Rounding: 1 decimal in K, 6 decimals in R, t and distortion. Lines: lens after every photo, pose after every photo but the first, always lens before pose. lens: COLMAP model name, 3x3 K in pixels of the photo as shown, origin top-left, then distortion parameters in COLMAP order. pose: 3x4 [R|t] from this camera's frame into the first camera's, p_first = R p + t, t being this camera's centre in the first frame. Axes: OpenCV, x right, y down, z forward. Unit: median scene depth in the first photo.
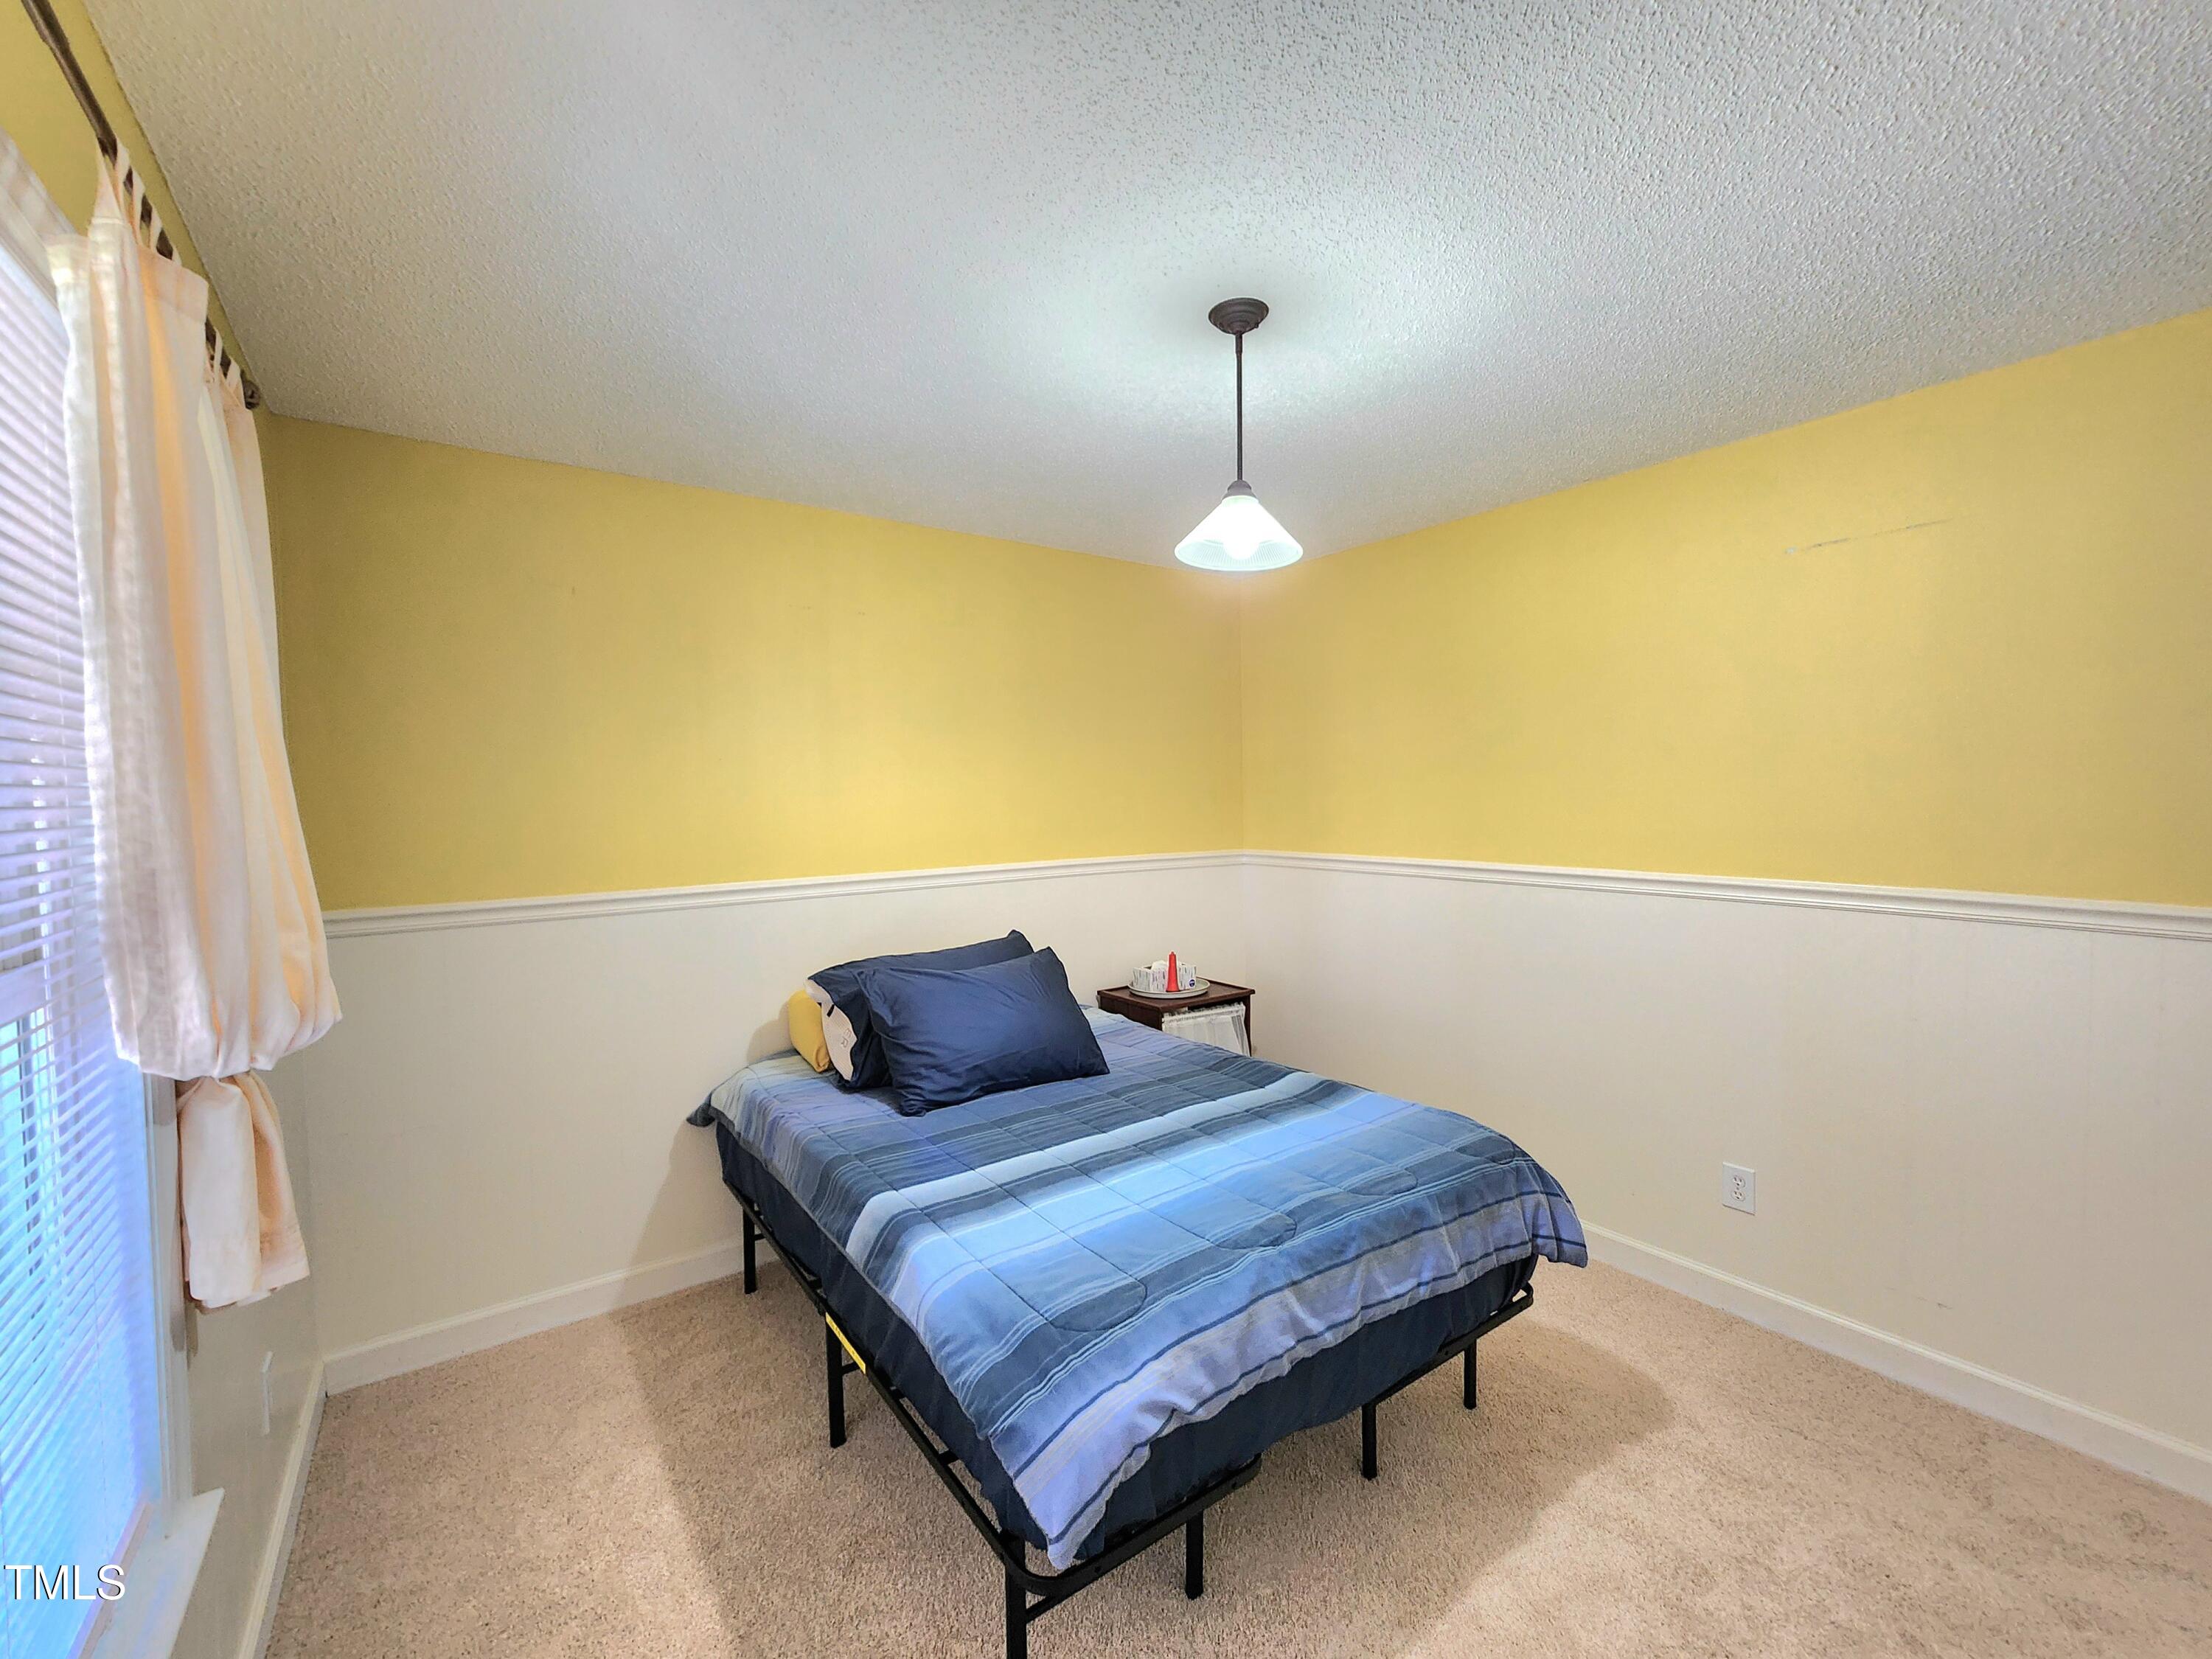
lens RADIAL K [[915.0, 0, 1108.1], [0, 915.0, 832.7], [0, 0, 1]] dist [0.000908, 0.000985]
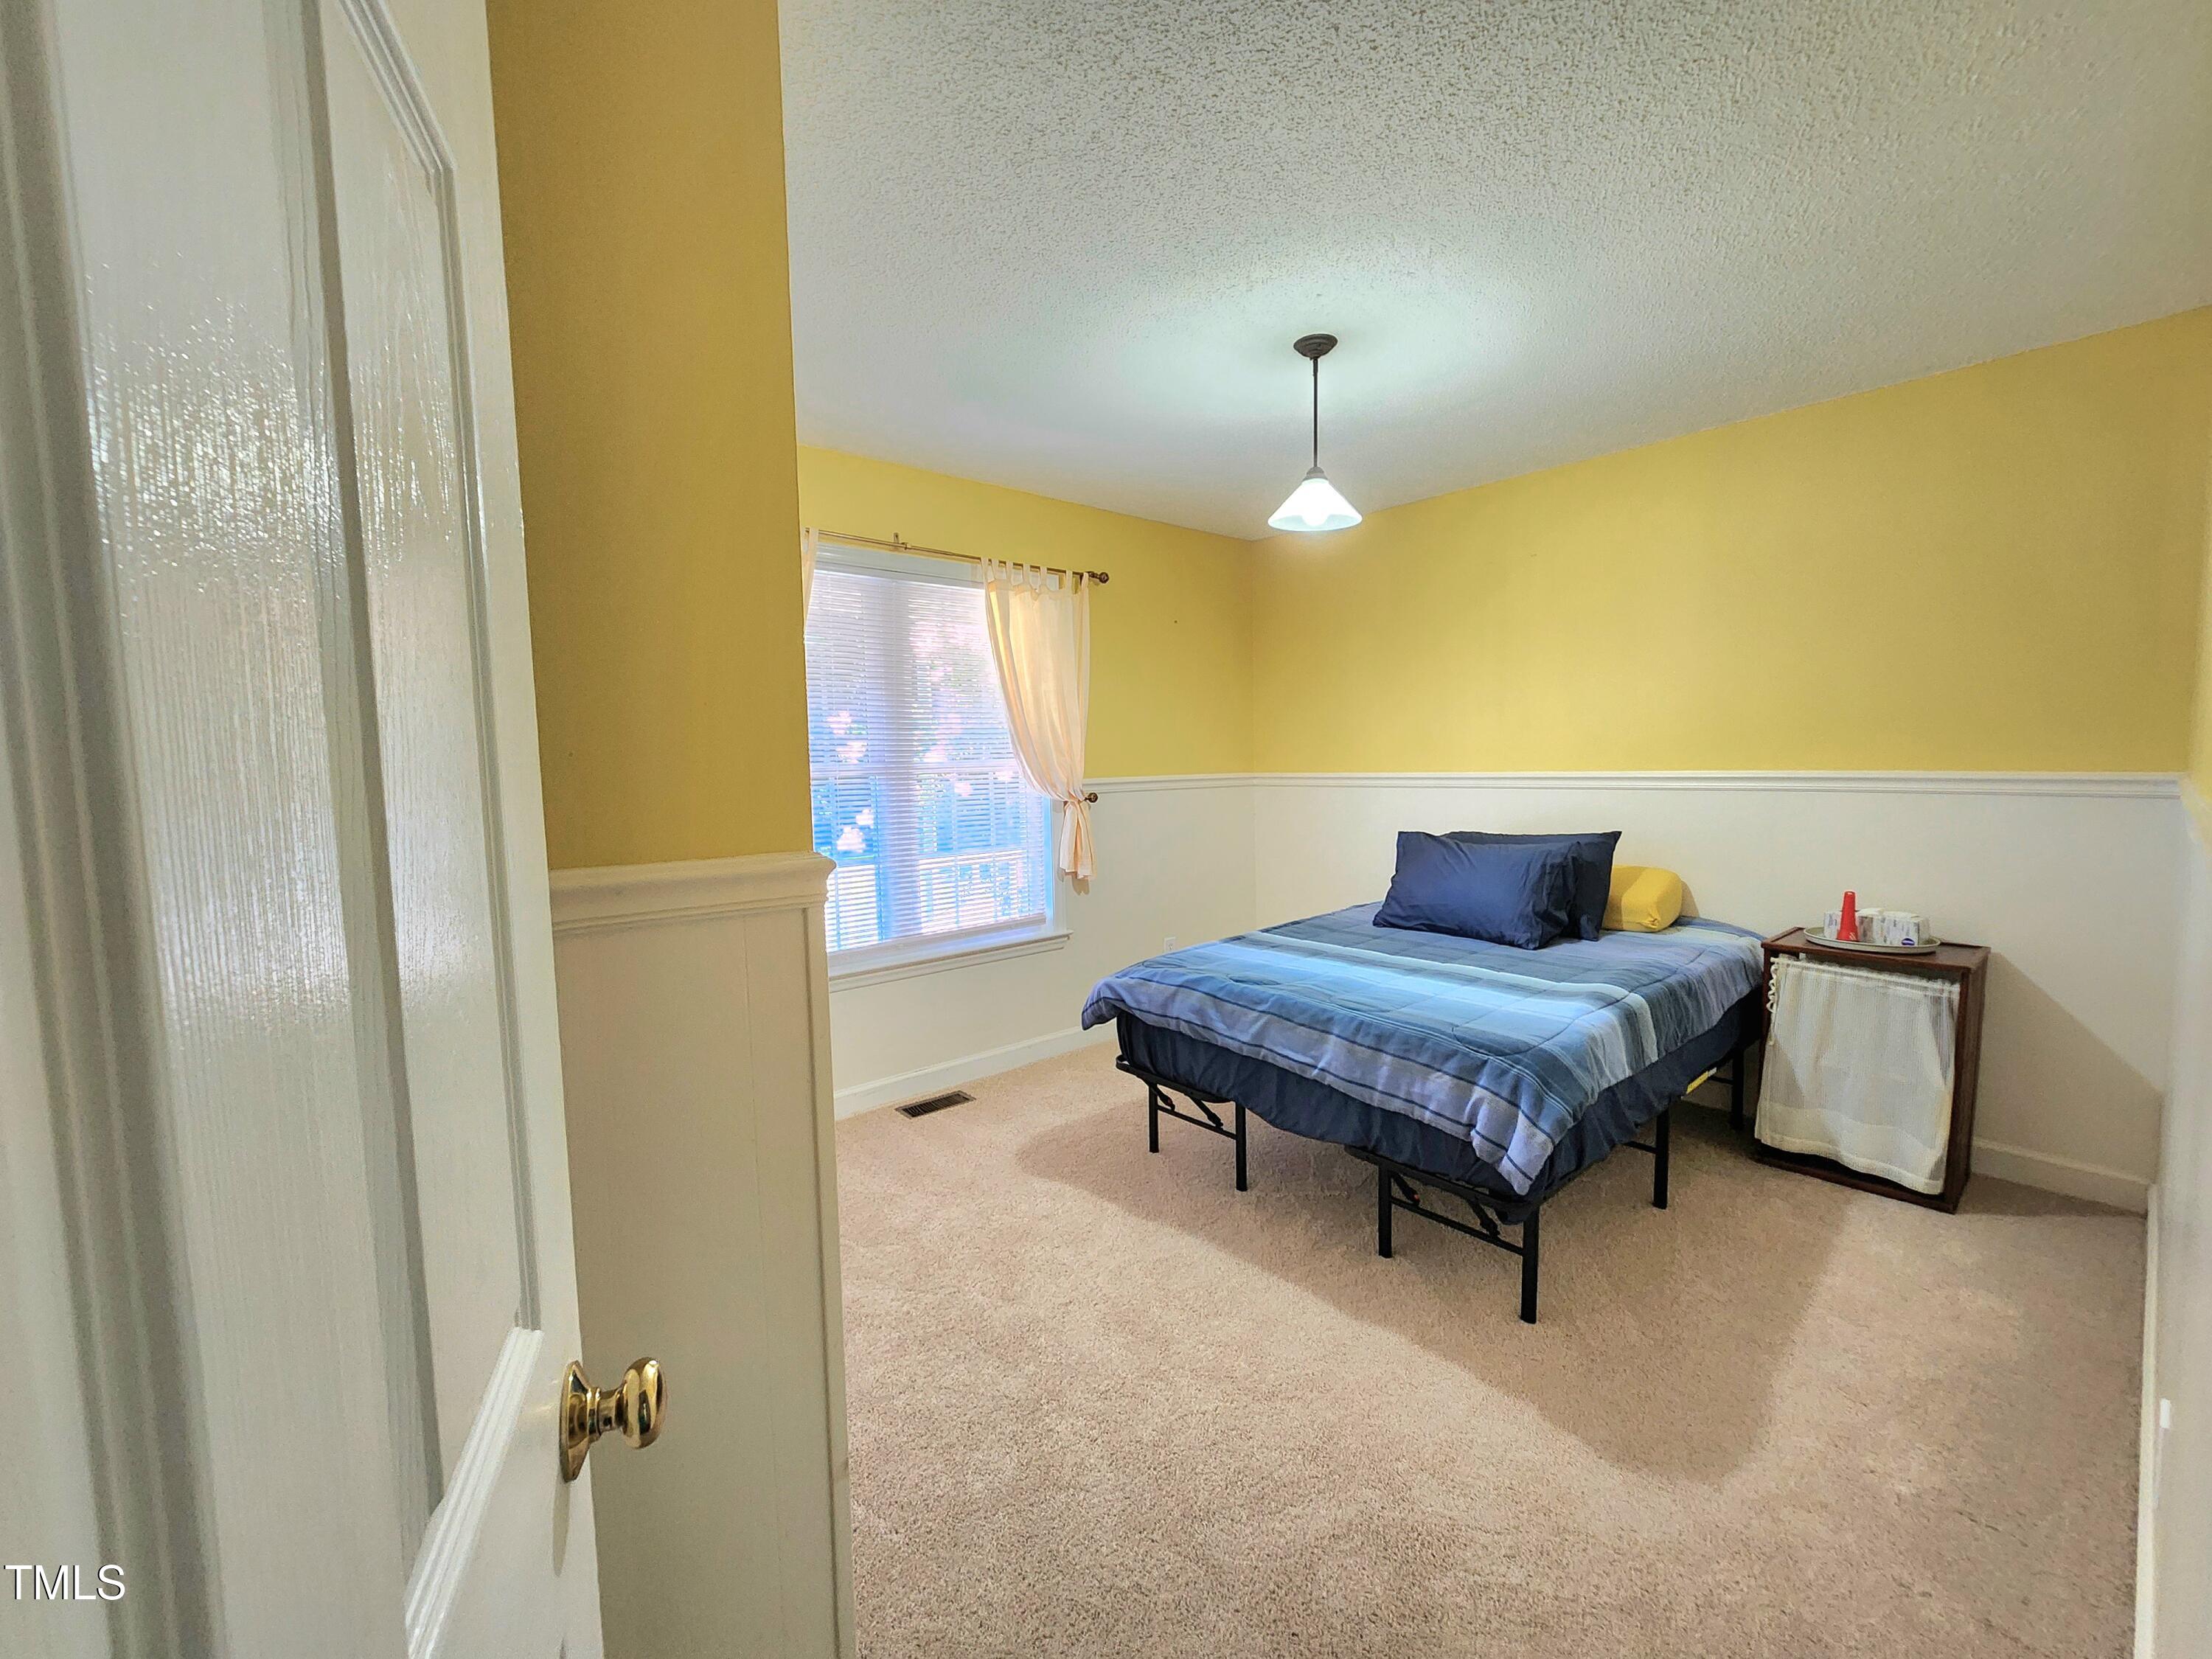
lens RADIAL K [[918.4, 0, 1106.2], [0, 918.4, 837.4], [0, 0, 1]] dist [-0.000813, 0.000170]
pose [[0.093723, 0.109814, -0.989524, 1.443133], [-0.024990, 0.993845, 0.107927, 0.023322], [0.995285, 0.014613, 0.095891, 0.510035]]
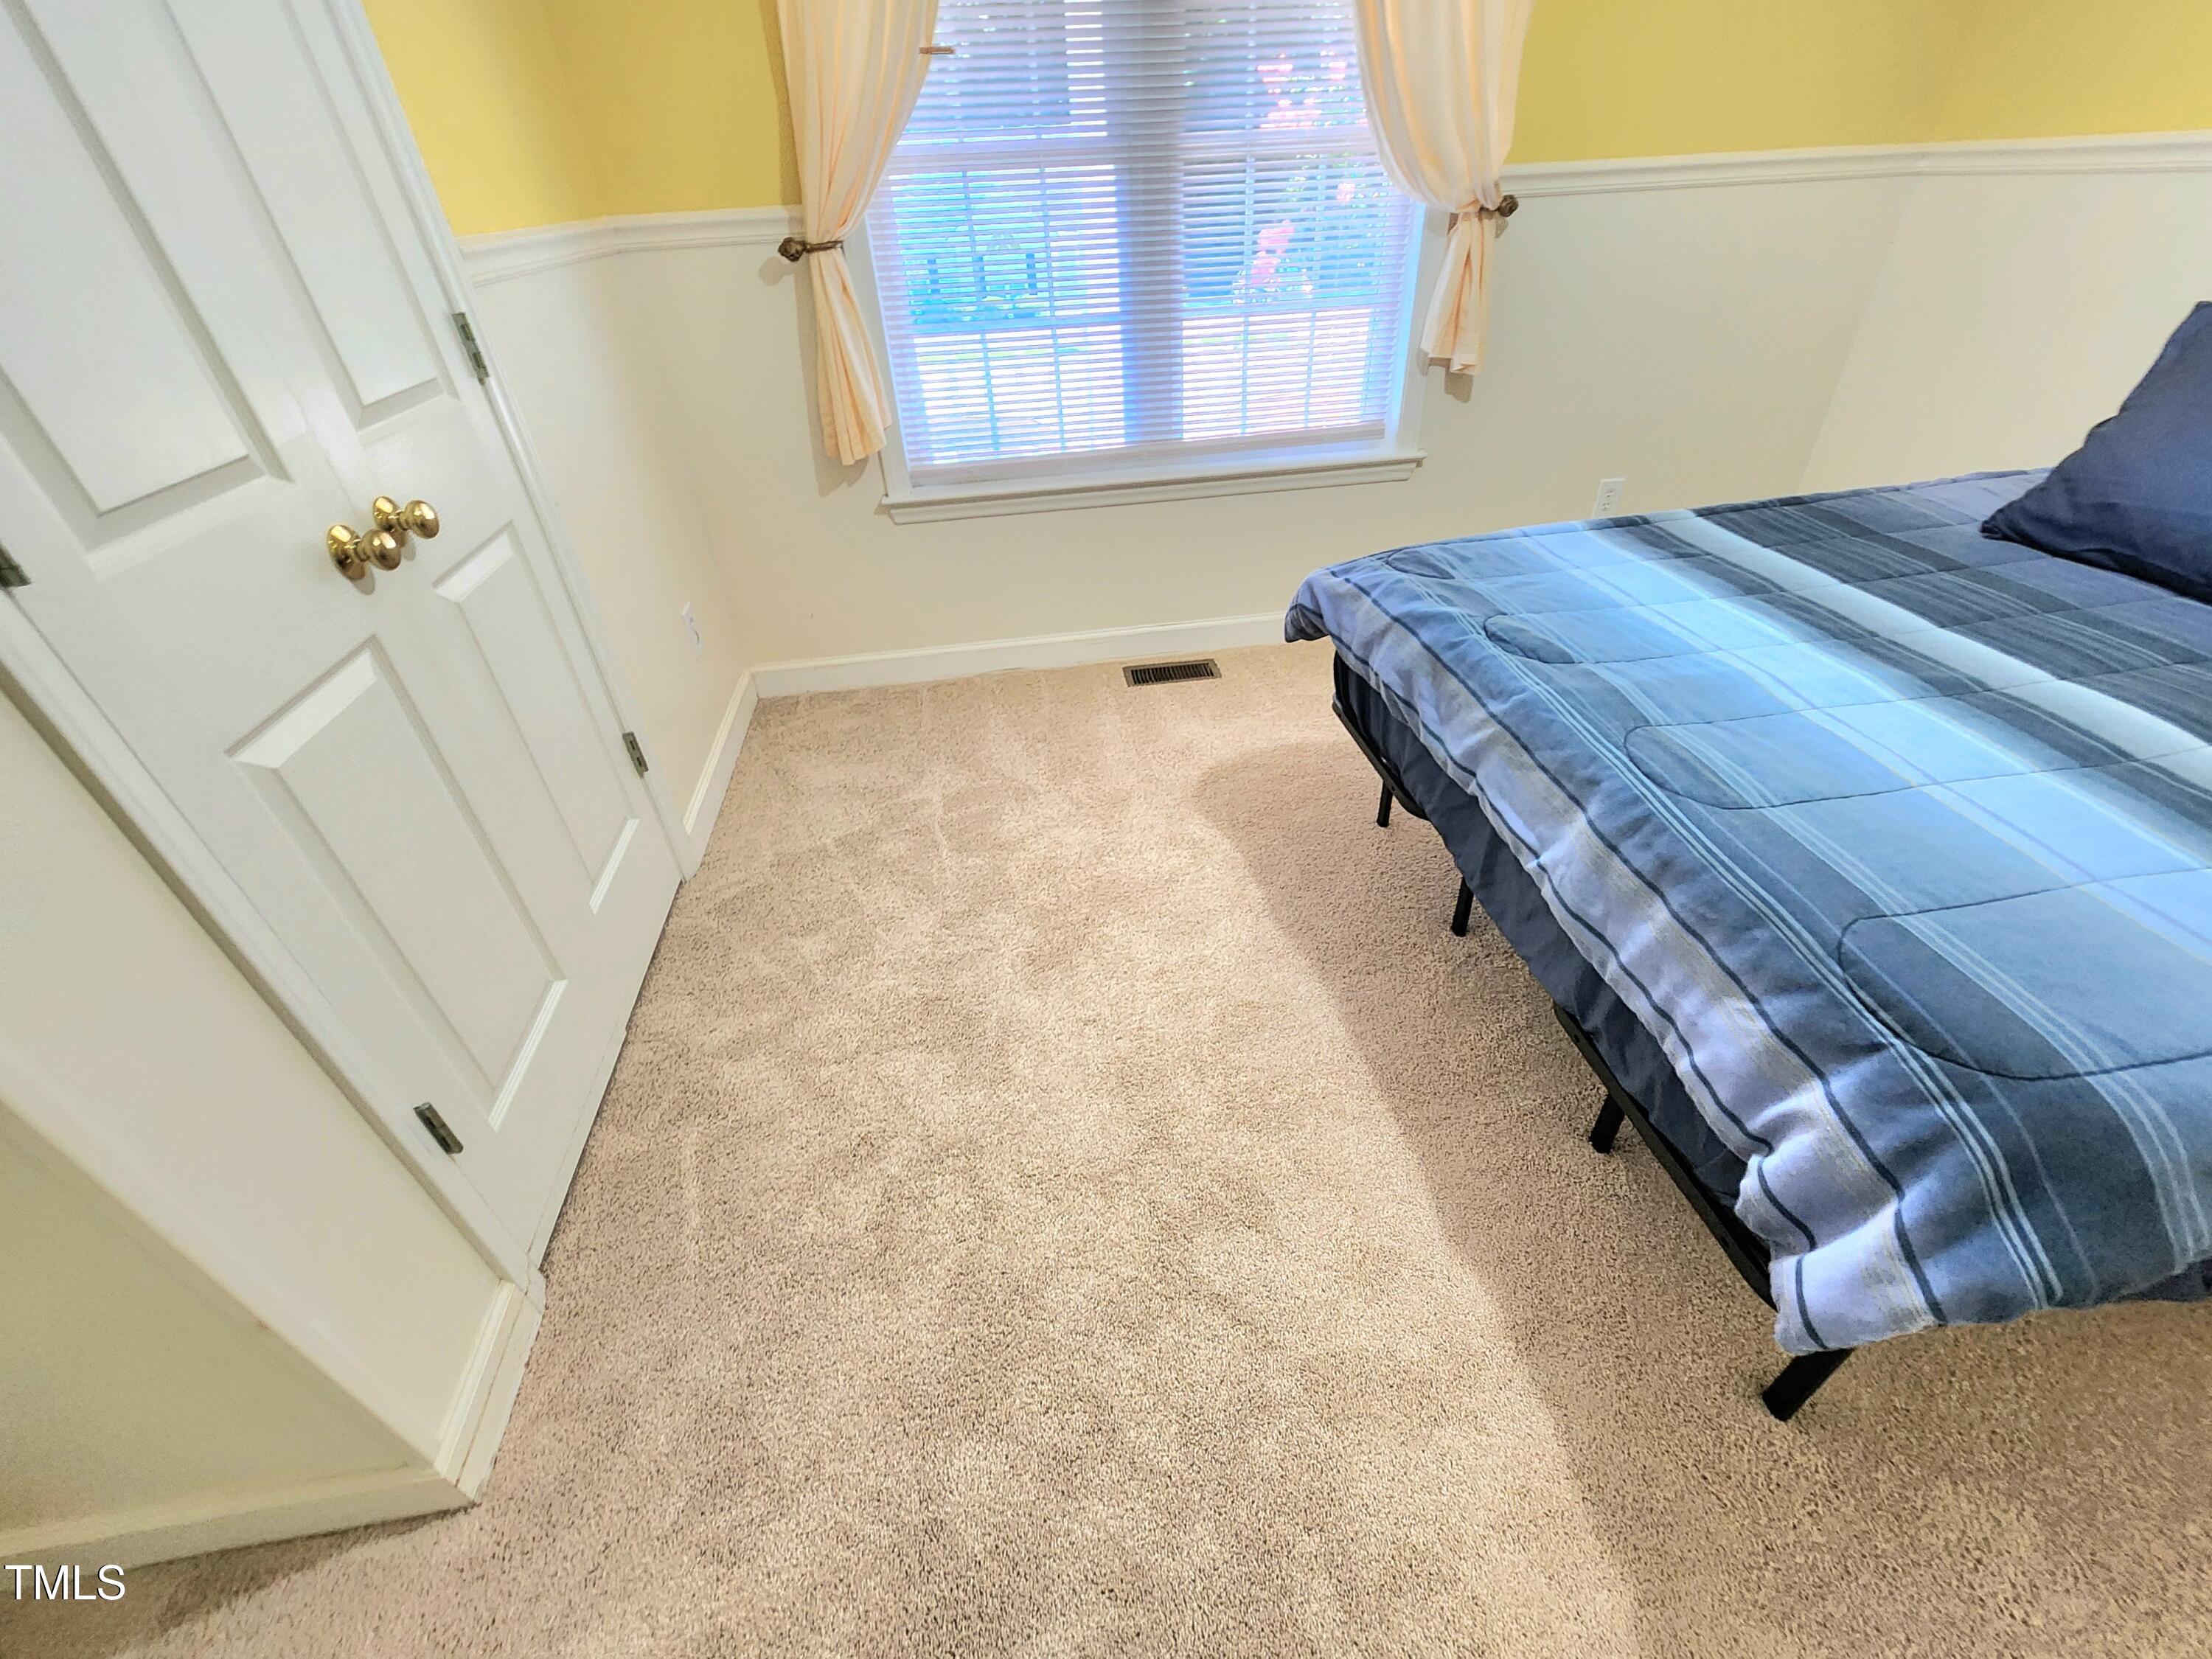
lens RADIAL K [[915.0, 0, 1108.1], [0, 915.0, 832.7], [0, 0, 1]] dist [0.000908, 0.000985]
pose [[-0.453738, 0.558976, -0.694023, 0.851394], [0.015198, 0.783548, 0.621145, 0.053071], [0.891005, 0.271289, -0.364021, 0.866704]]
